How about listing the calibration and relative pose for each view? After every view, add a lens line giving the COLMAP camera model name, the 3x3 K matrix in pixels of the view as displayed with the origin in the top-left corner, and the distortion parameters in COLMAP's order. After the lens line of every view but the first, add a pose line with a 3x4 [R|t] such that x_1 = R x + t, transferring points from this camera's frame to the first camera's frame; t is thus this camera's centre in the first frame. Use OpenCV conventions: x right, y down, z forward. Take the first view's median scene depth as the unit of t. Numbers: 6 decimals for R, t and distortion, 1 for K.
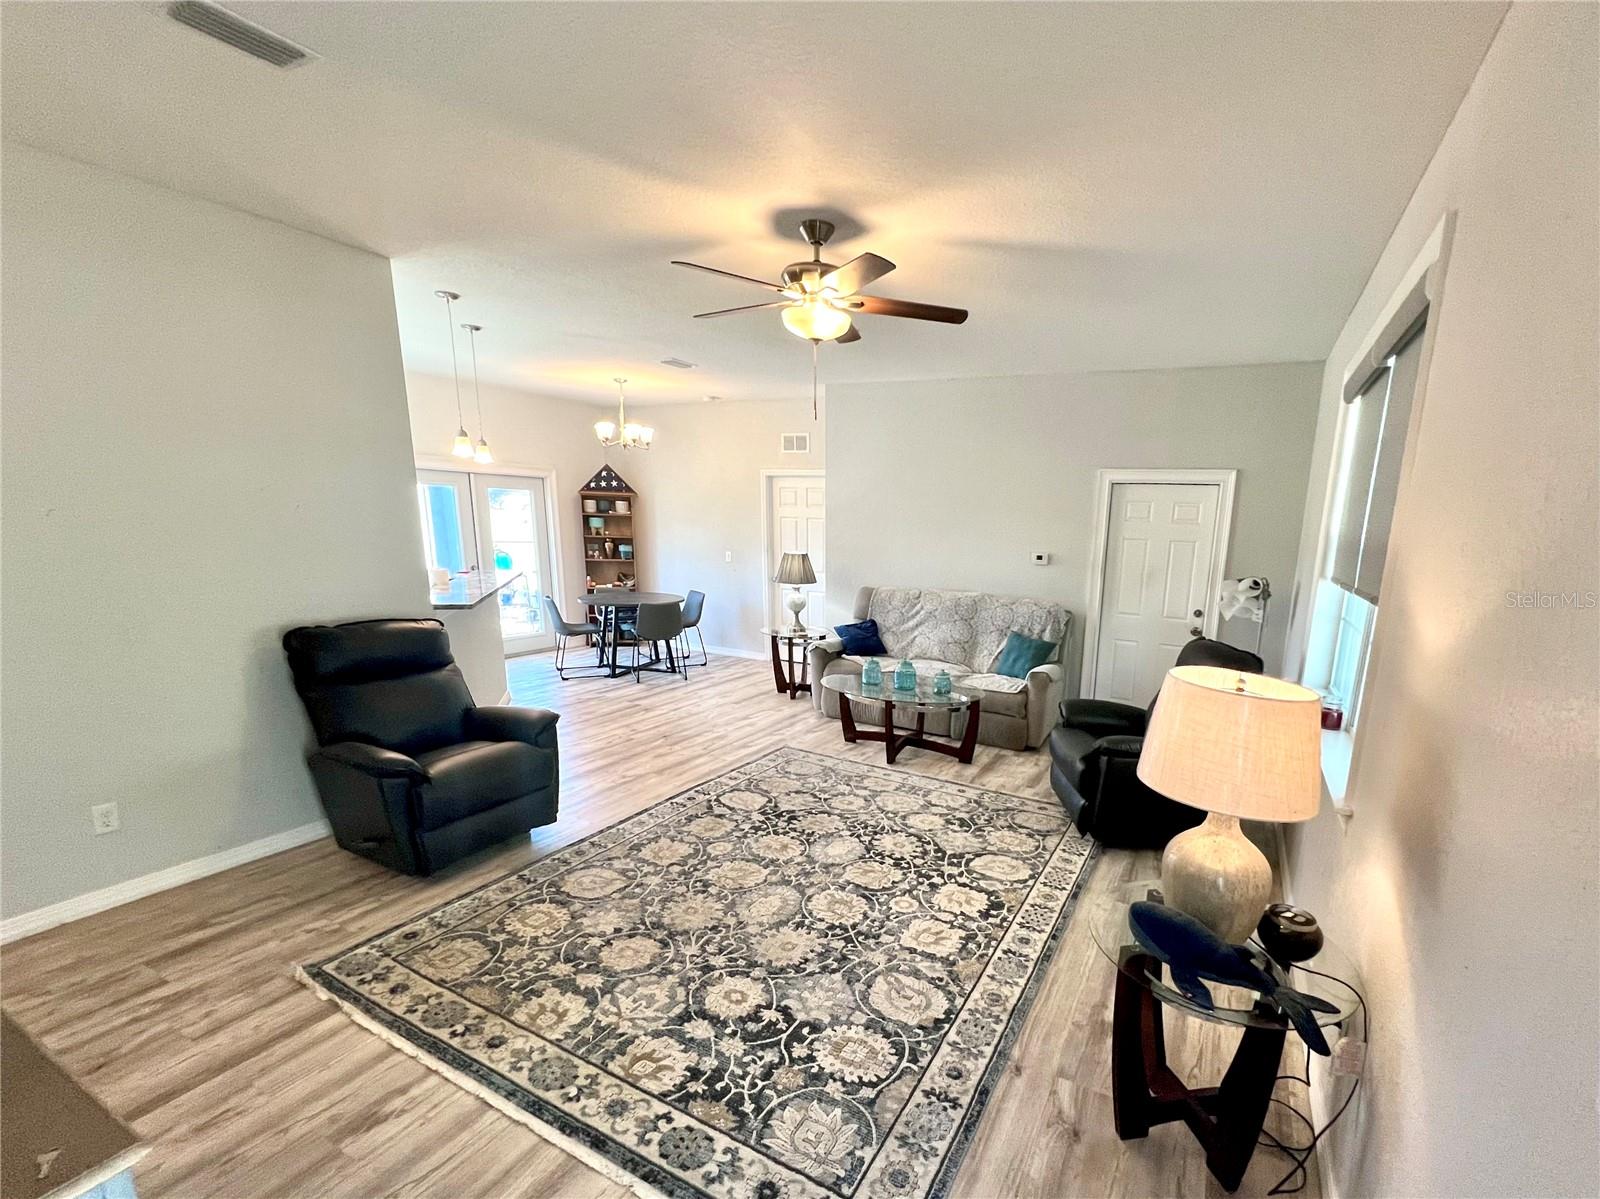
lens RADIAL K [[695.6, 0, 891.7], [0, 695.6, 719.9], [0, 0, 1]] dist [-0.000624, -0.000104]
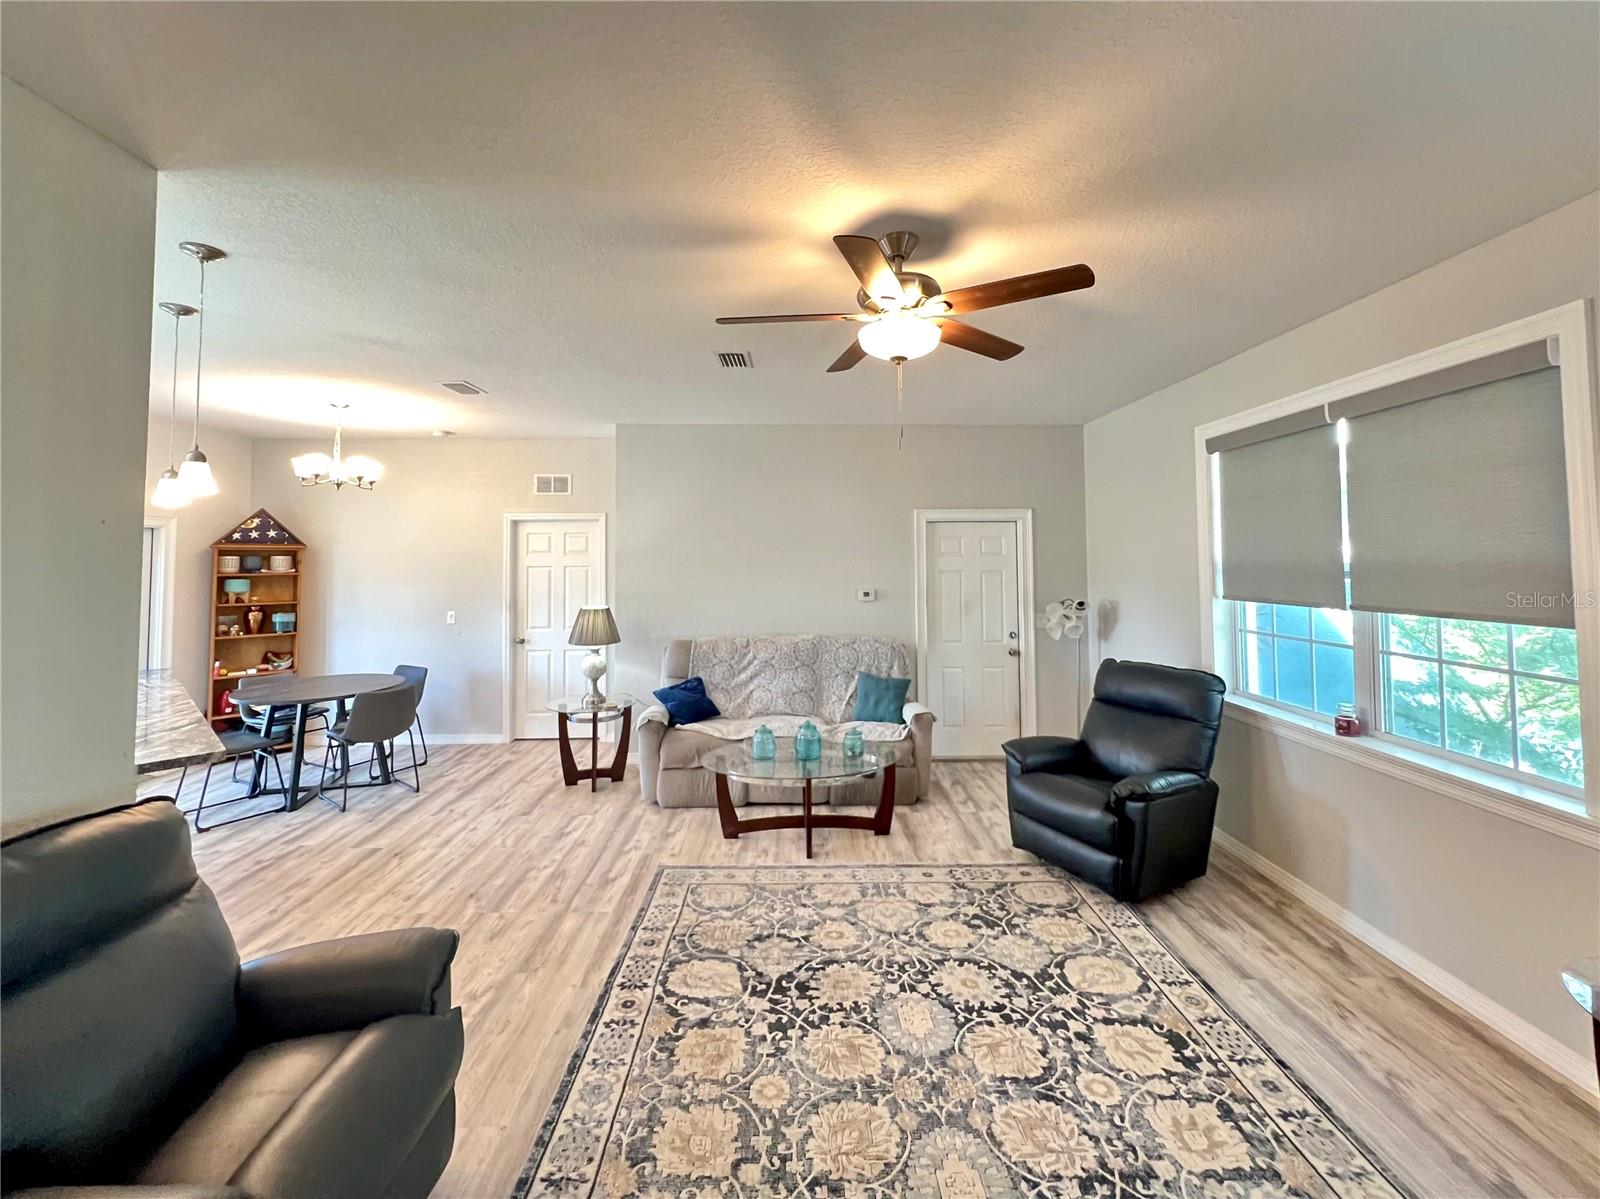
lens RADIAL K [[656.8, 0, 815.0], [0, 656.8, 555.4], [0, 0, 1]] dist [-0.003269, 0.000800]
pose [[0.888149, -0.037690, 0.458007, -0.400334], [0.164041, 0.956975, -0.239351, -0.106948], [-0.429280, 0.287711, 0.856120, 0.308628]]
